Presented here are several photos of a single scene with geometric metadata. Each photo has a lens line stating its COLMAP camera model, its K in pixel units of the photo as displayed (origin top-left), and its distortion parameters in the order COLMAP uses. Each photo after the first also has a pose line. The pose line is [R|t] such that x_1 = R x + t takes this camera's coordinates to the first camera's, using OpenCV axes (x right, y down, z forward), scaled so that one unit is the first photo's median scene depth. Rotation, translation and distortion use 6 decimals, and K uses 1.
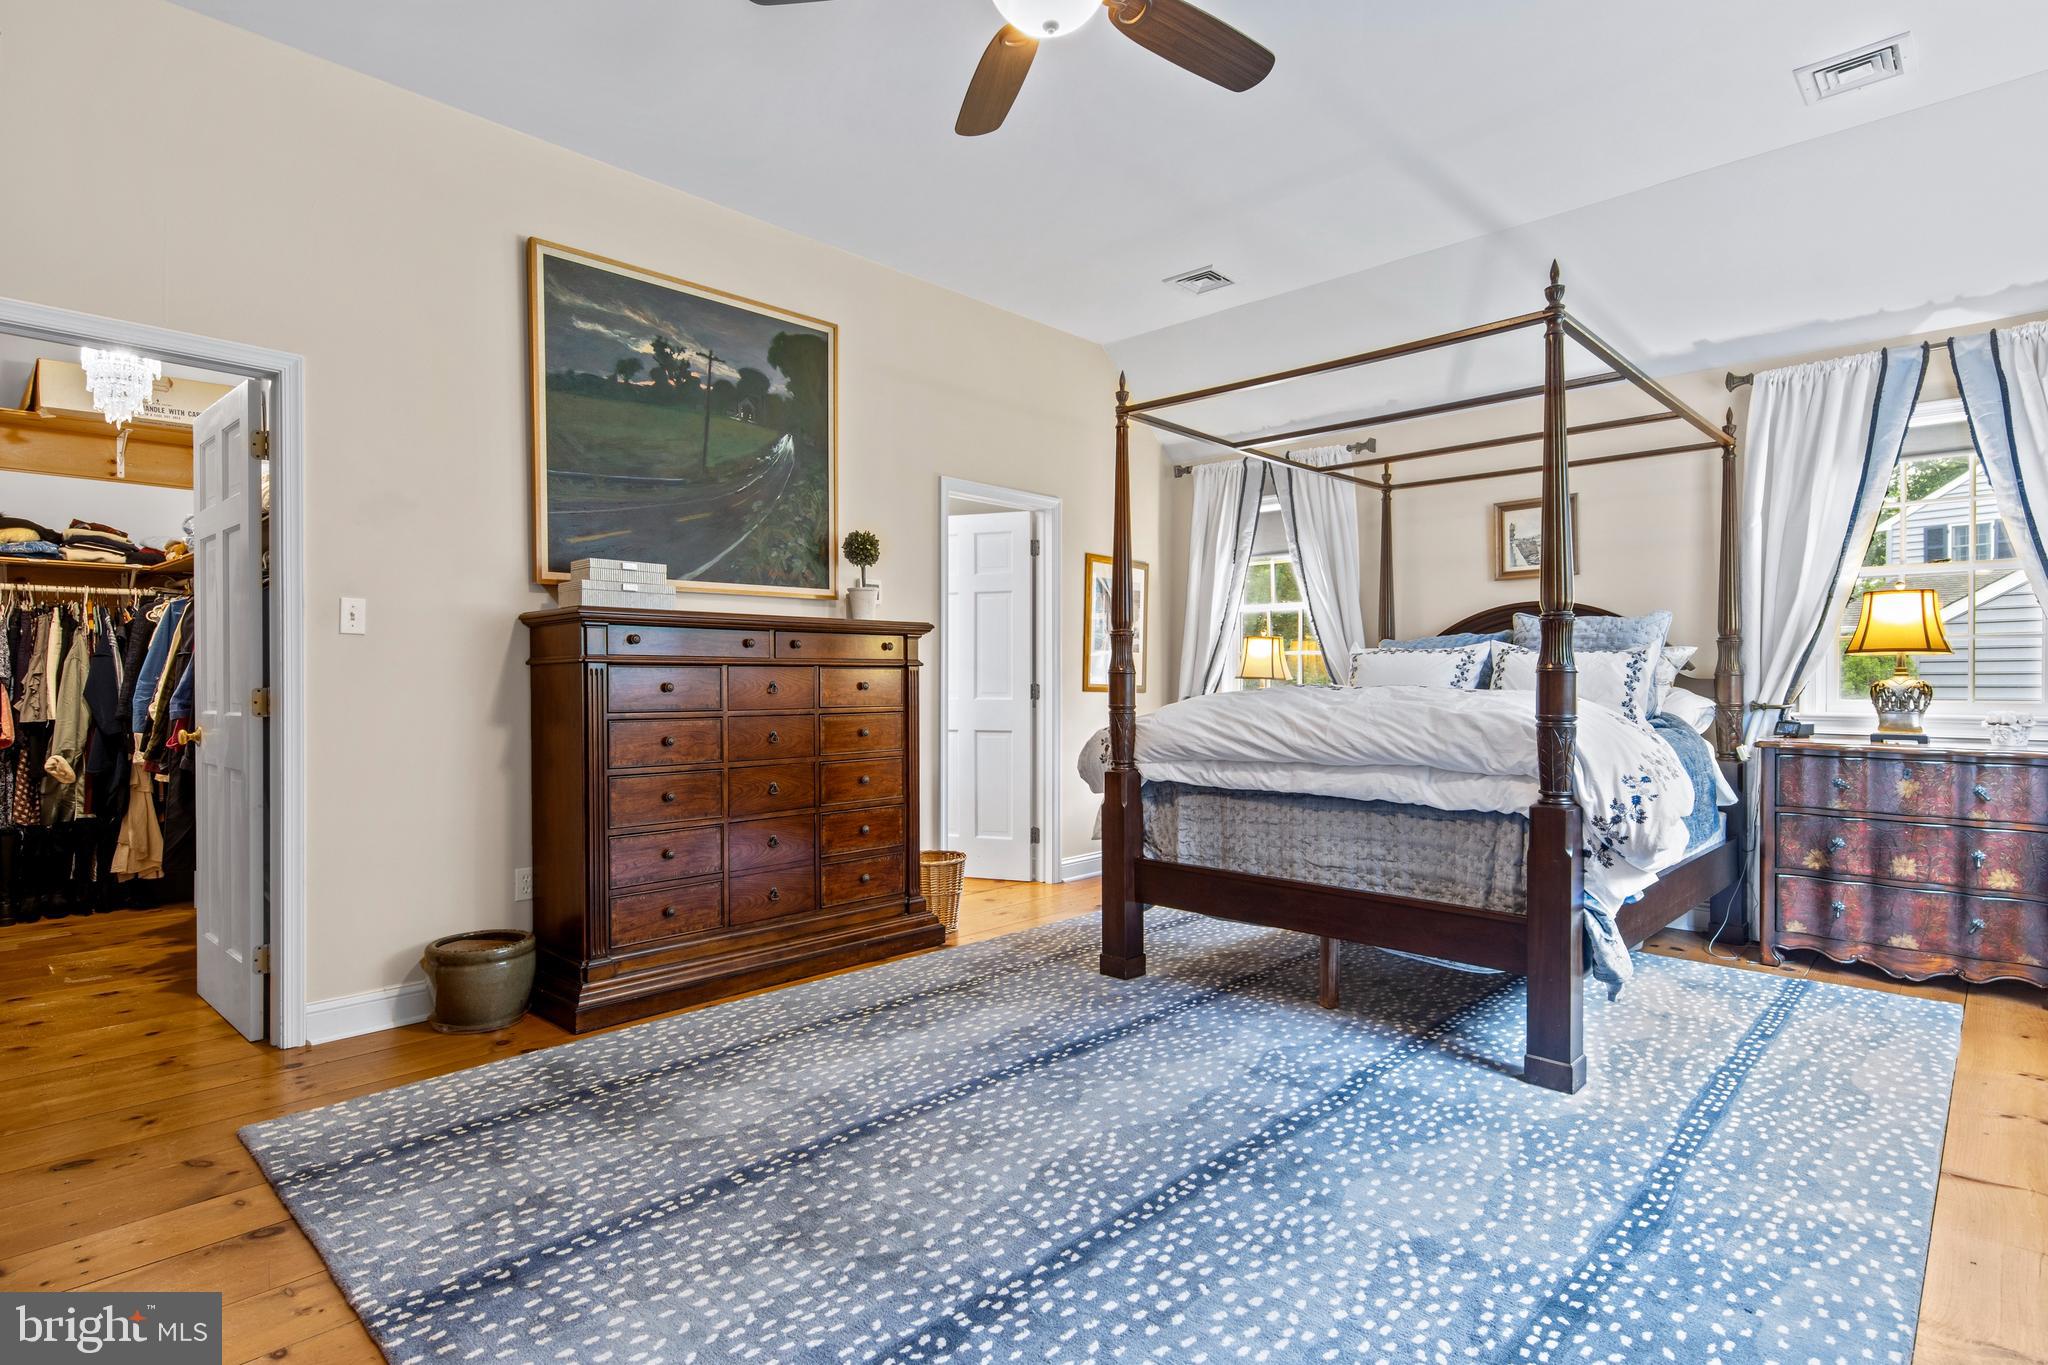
lens RADIAL K [[1043.0, 0, 1019.0], [0, 1043.0, 688.1], [0, 0, 1]] dist [0.011760, -0.003074]
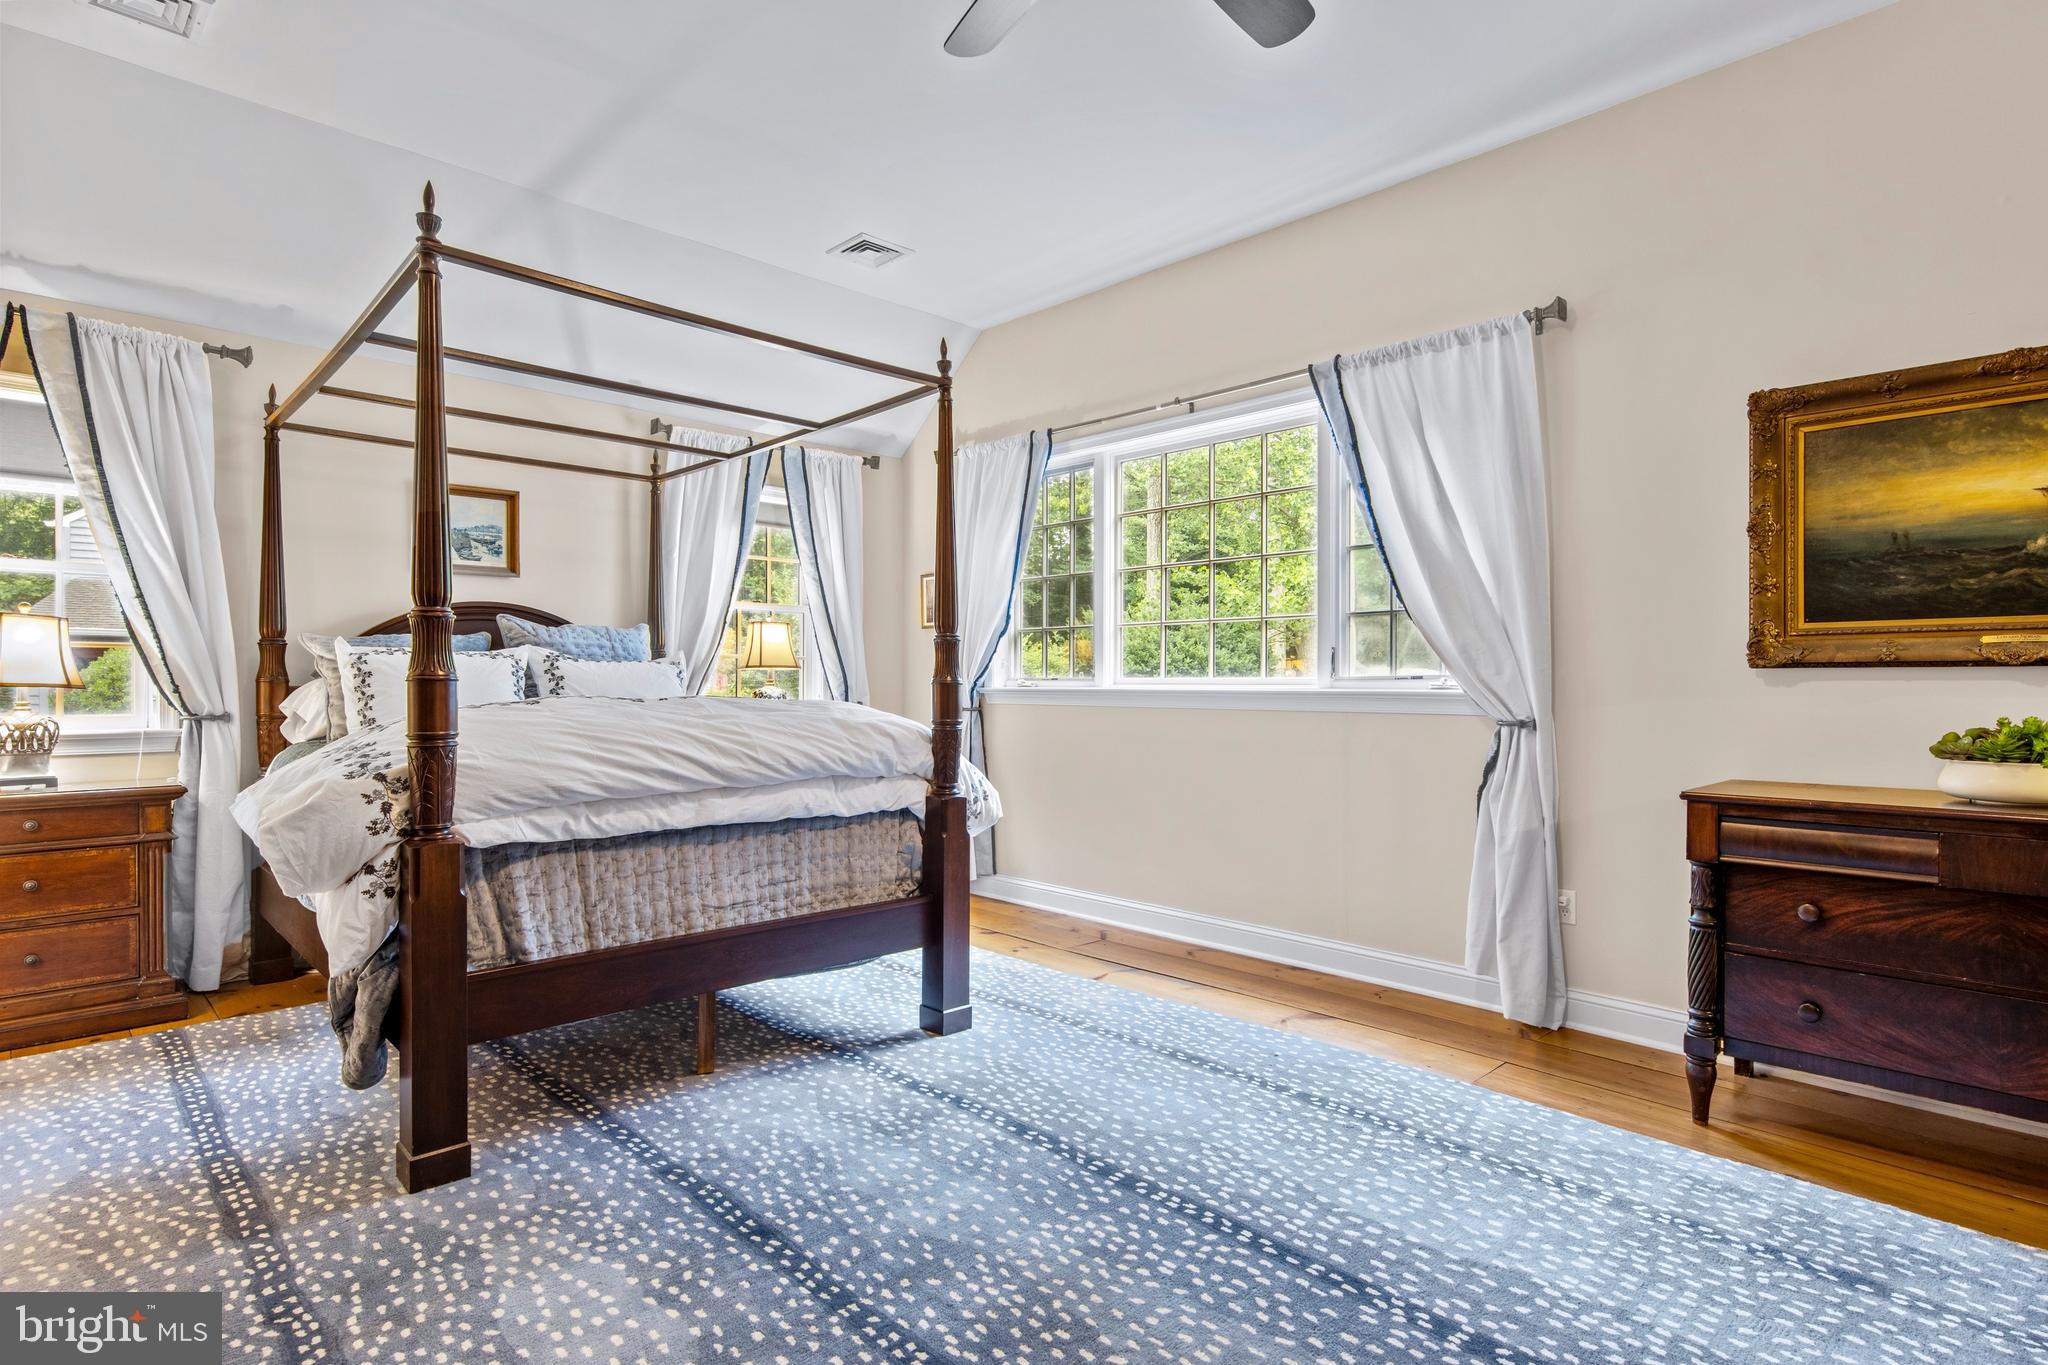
lens RADIAL K [[1043.0, 0, 1018.1], [0, 1043.0, 686.6], [0, 0, 1]] dist [0.011760, -0.003074]
pose [[0.044837, 0.001866, 0.998993, -0.599683], [0.005038, 0.999985, -0.002094, -0.008445], [-0.998982, 0.005127, 0.044827, 0.769168]]
